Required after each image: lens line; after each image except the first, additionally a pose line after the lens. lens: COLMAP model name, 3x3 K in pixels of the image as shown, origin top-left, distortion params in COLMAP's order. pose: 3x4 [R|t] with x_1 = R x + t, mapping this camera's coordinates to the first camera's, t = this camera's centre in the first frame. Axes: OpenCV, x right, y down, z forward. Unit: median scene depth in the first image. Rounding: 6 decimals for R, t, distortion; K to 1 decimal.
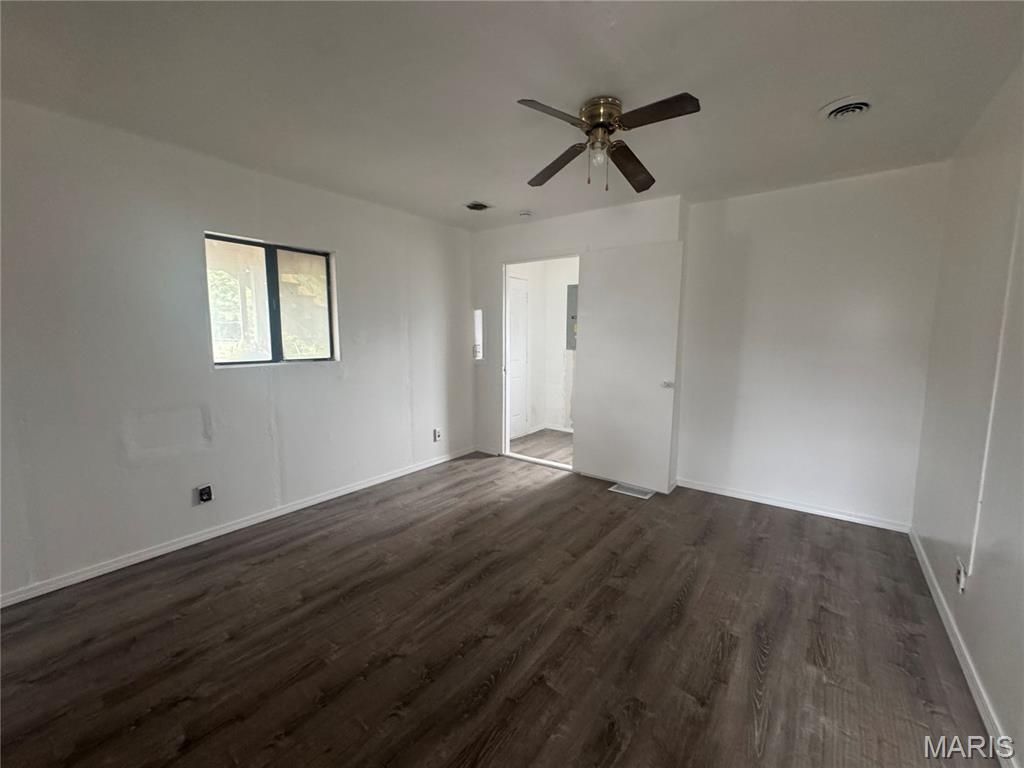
lens RADIAL K [[408.2, 0, 510.0], [0, 408.2, 380.9], [0, 0, 1]] dist [-0.003820, 0.000140]
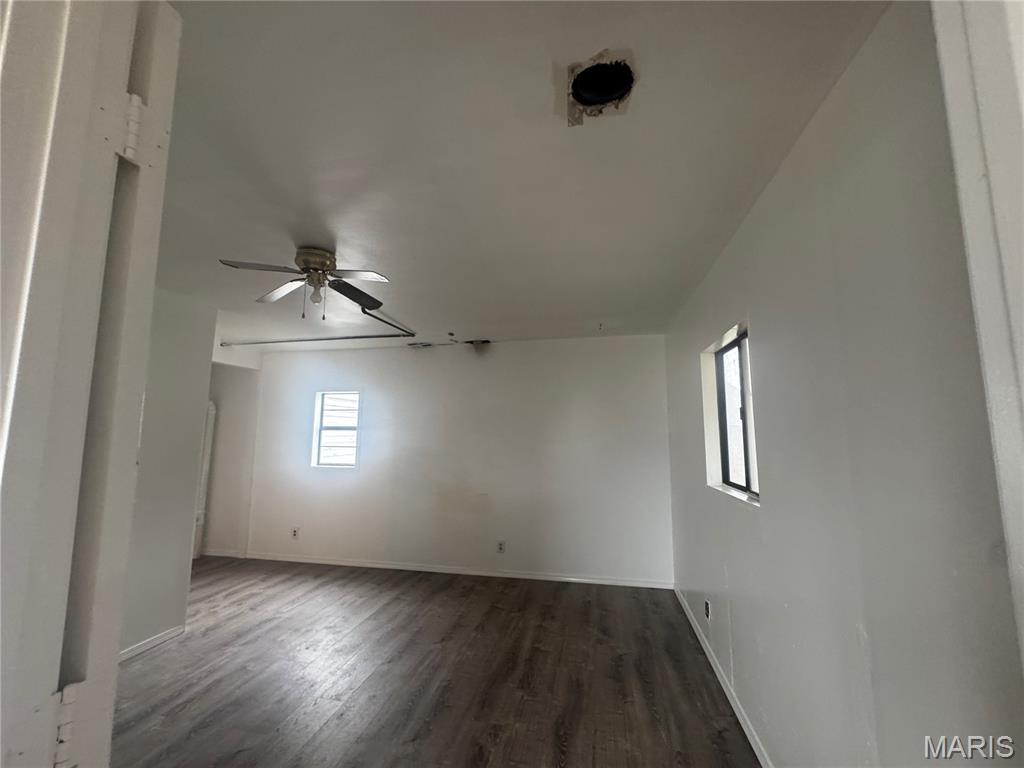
lens RADIAL K [[408.2, 0, 515.0], [0, 408.2, 386.9], [0, 0, 1]] dist [-0.003820, 0.000140]
pose [[-0.895340, -0.056234, -0.441820, 0.140644], [-0.055511, 0.998352, -0.014577, -0.210522], [0.441911, 0.011475, -0.896985, 1.537205]]
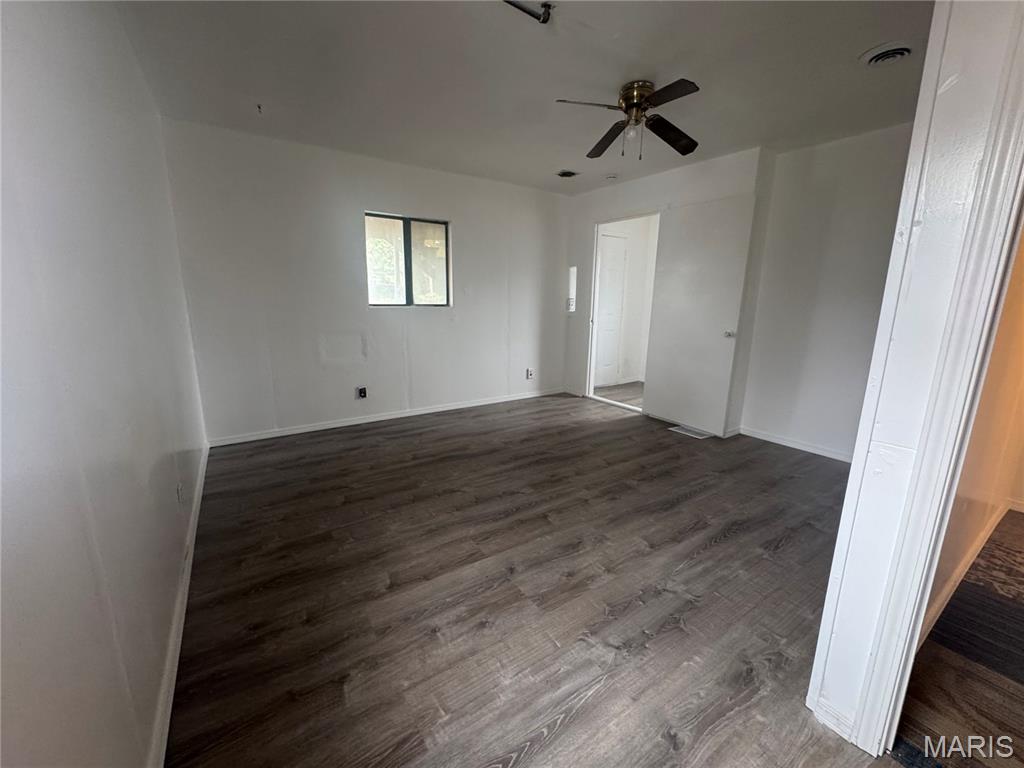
lens RADIAL K [[408.2, 0, 511.2], [0, 408.2, 379.2], [0, 0, 1]] dist [-0.003820, 0.000140]
pose [[0.947315, 0.073268, -0.311812, 0.209599], [-0.047190, 0.994788, 0.090383, 0.062349], [0.316809, -0.070907, 0.945835, -0.217314]]
